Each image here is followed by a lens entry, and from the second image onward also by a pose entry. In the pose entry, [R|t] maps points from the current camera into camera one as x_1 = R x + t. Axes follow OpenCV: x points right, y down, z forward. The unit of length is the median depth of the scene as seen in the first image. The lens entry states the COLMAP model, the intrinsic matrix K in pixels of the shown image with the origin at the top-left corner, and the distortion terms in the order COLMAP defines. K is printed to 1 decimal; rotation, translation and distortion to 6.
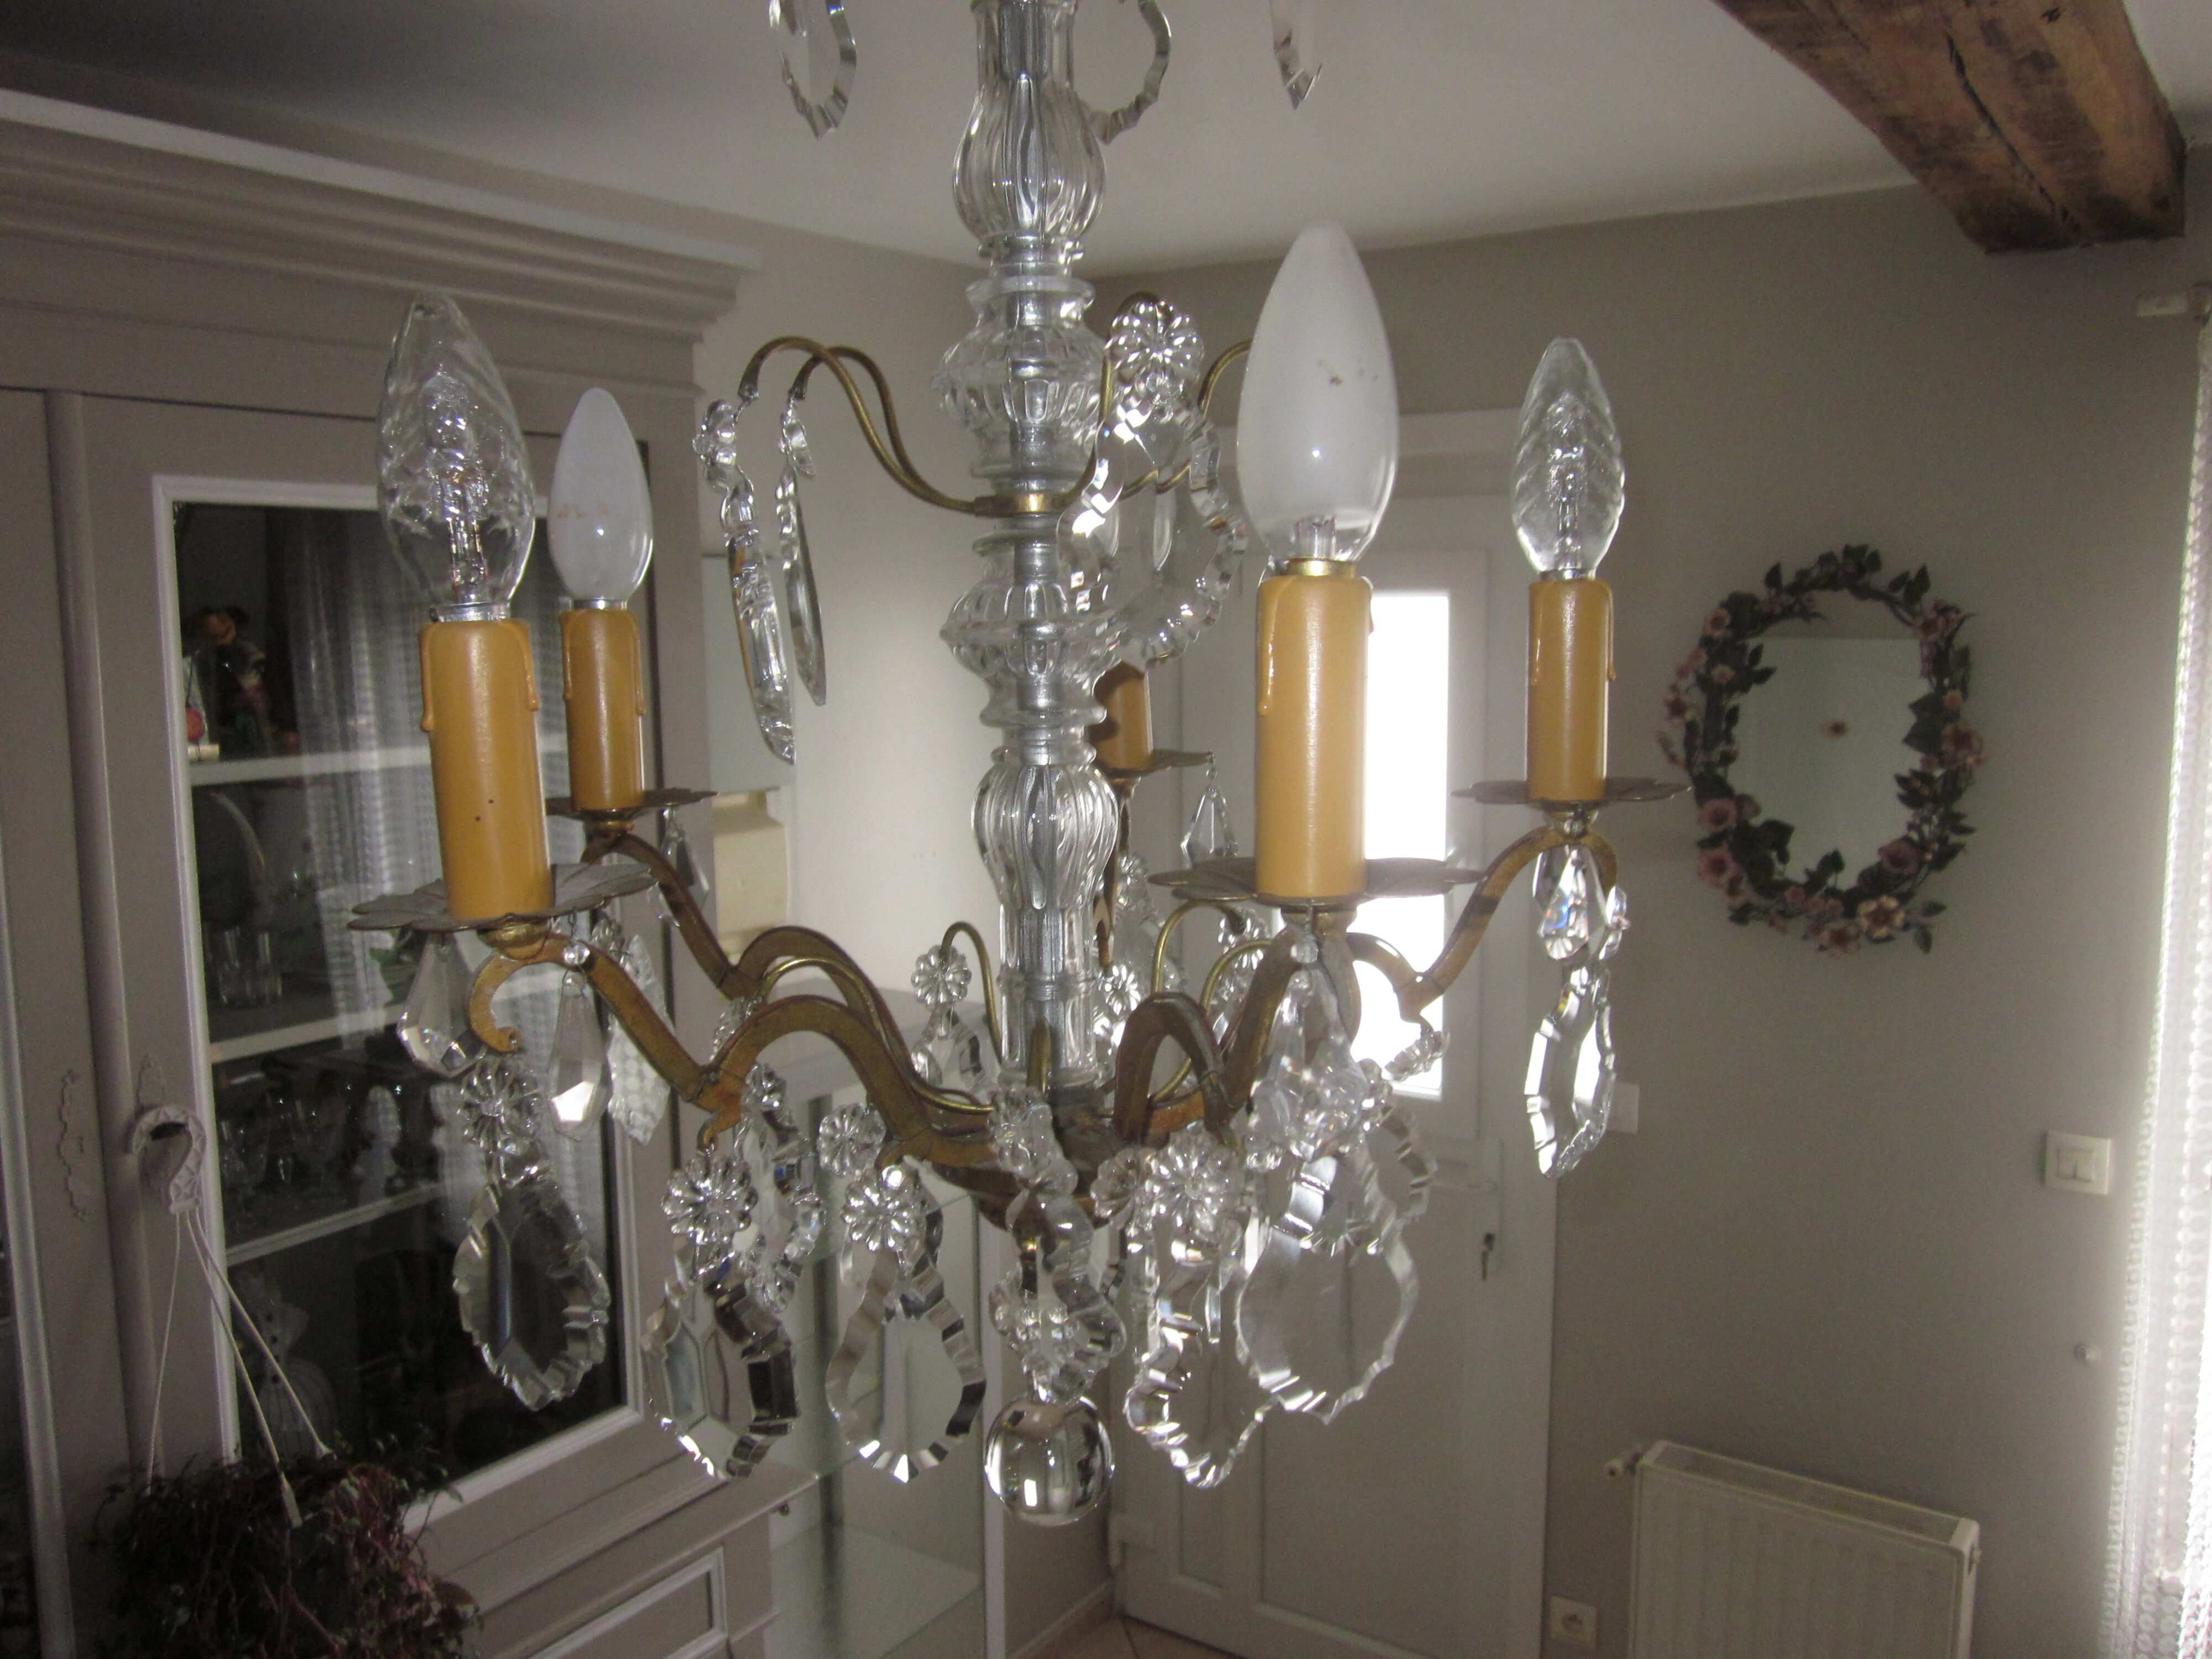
lens RADIAL K [[1837.8, 0, 1113.8], [0, 1837.8, 825.8], [0, 0, 1]] dist [-0.055604, 0.038106]
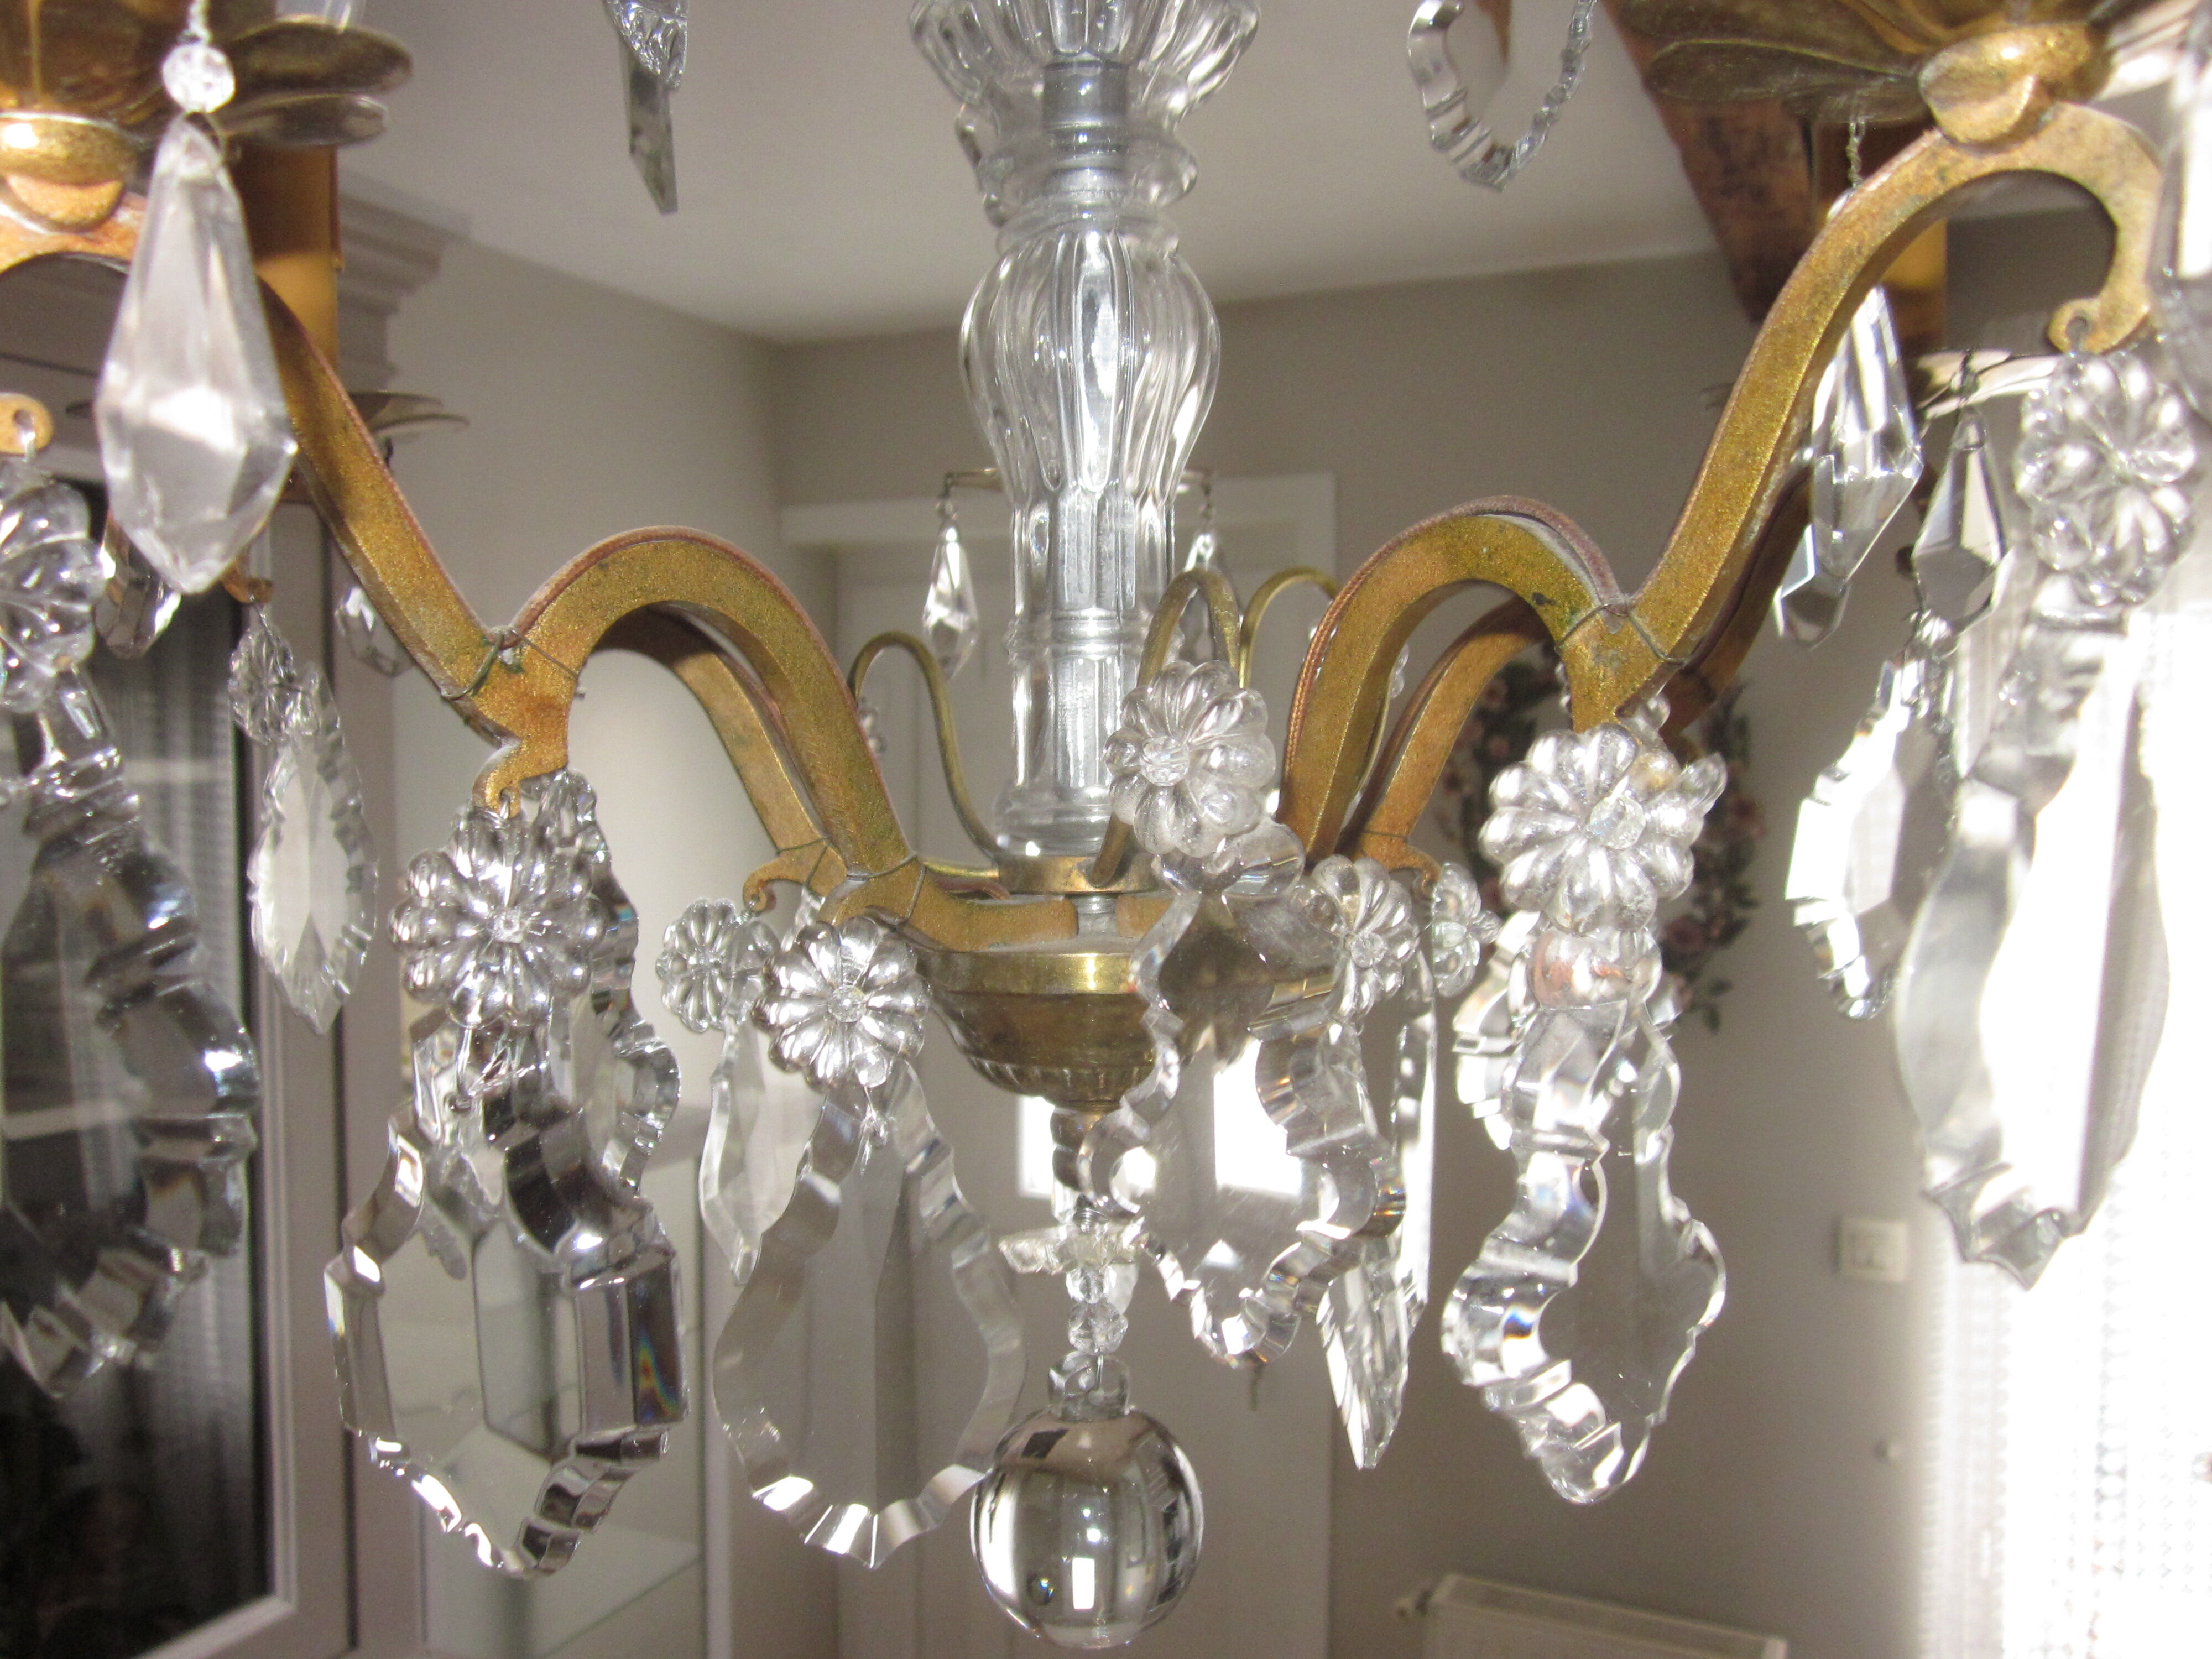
lens RADIAL K [[1833.1, 0, 1117.2], [0, 1833.1, 831.5], [0, 0, 1]] dist [-0.026671, 0.003098]
pose [[0.986164, 0.002420, 0.165754, -0.037820], [0.011295, 0.996589, -0.081752, 0.057446], [-0.165387, 0.082493, 0.982773, 0.137270]]
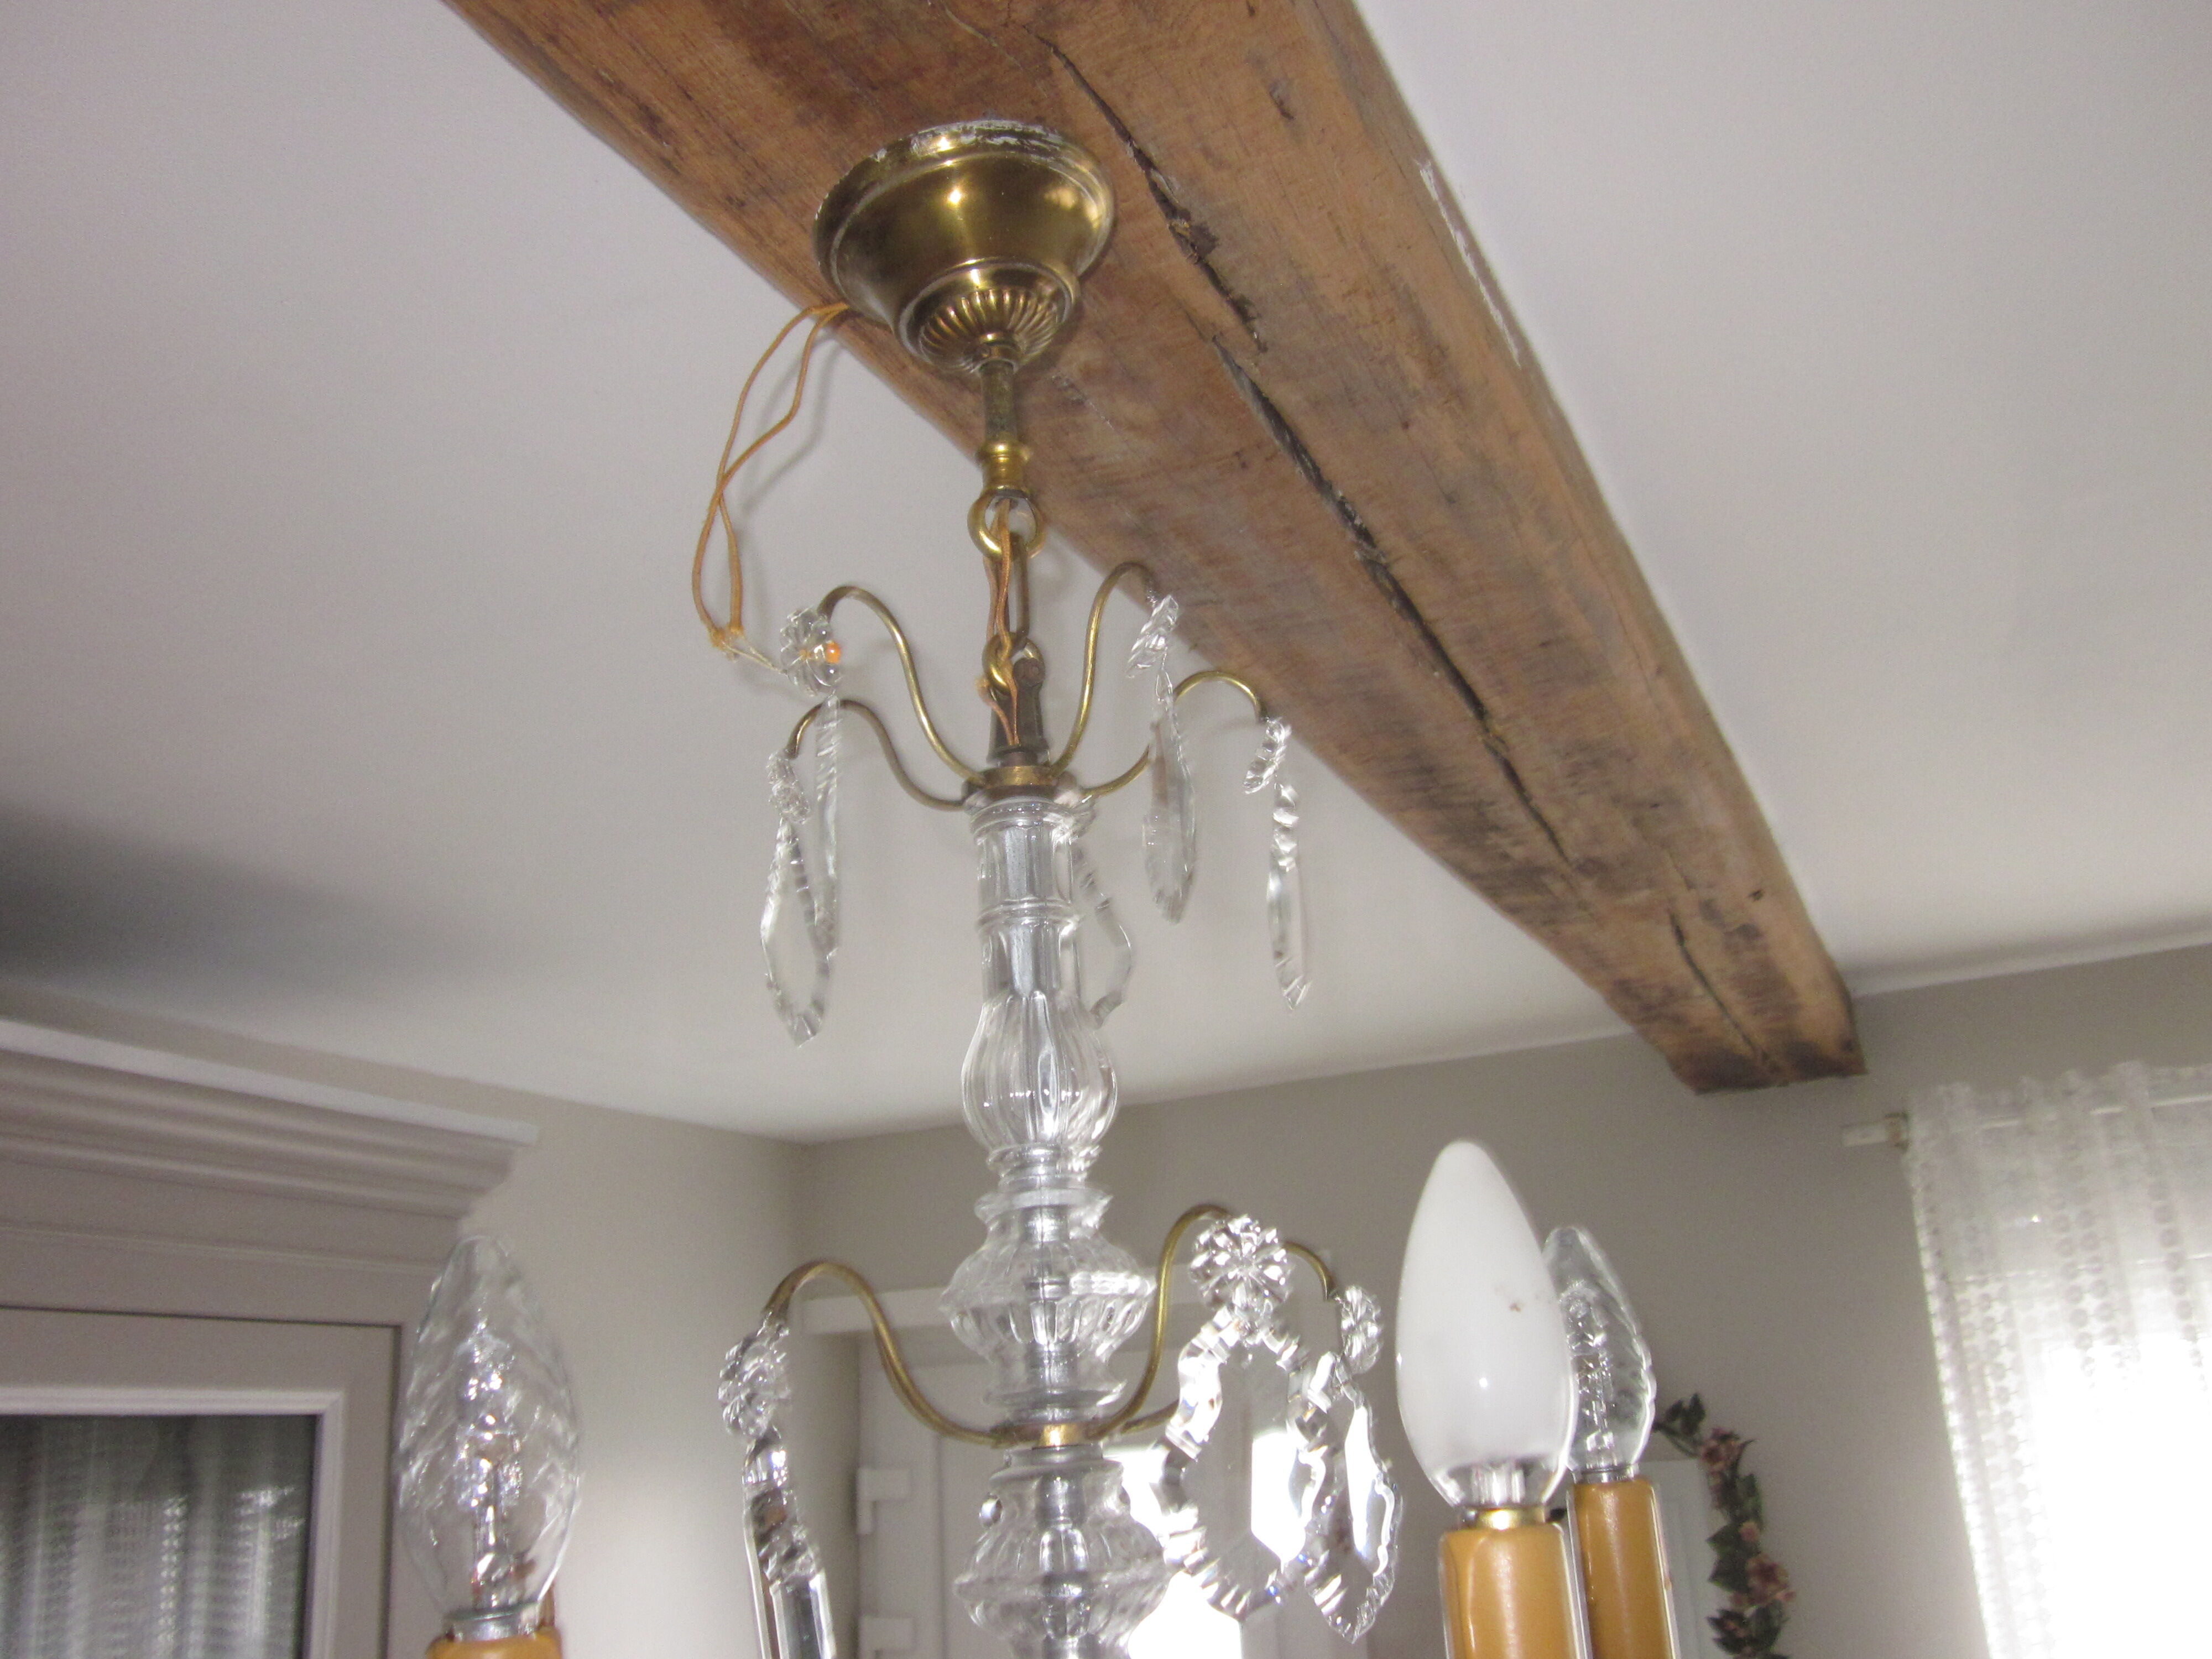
lens RADIAL K [[1832.9, 0, 1106.7], [0, 1832.9, 843.8], [0, 0, 1]] dist [-0.044919, 0.016435]
pose [[0.988381, -0.000096, 0.151994, -0.044933], [0.065415, 0.902918, -0.424806, -0.016276], [-0.137198, 0.429813, 0.892433, 0.019741]]
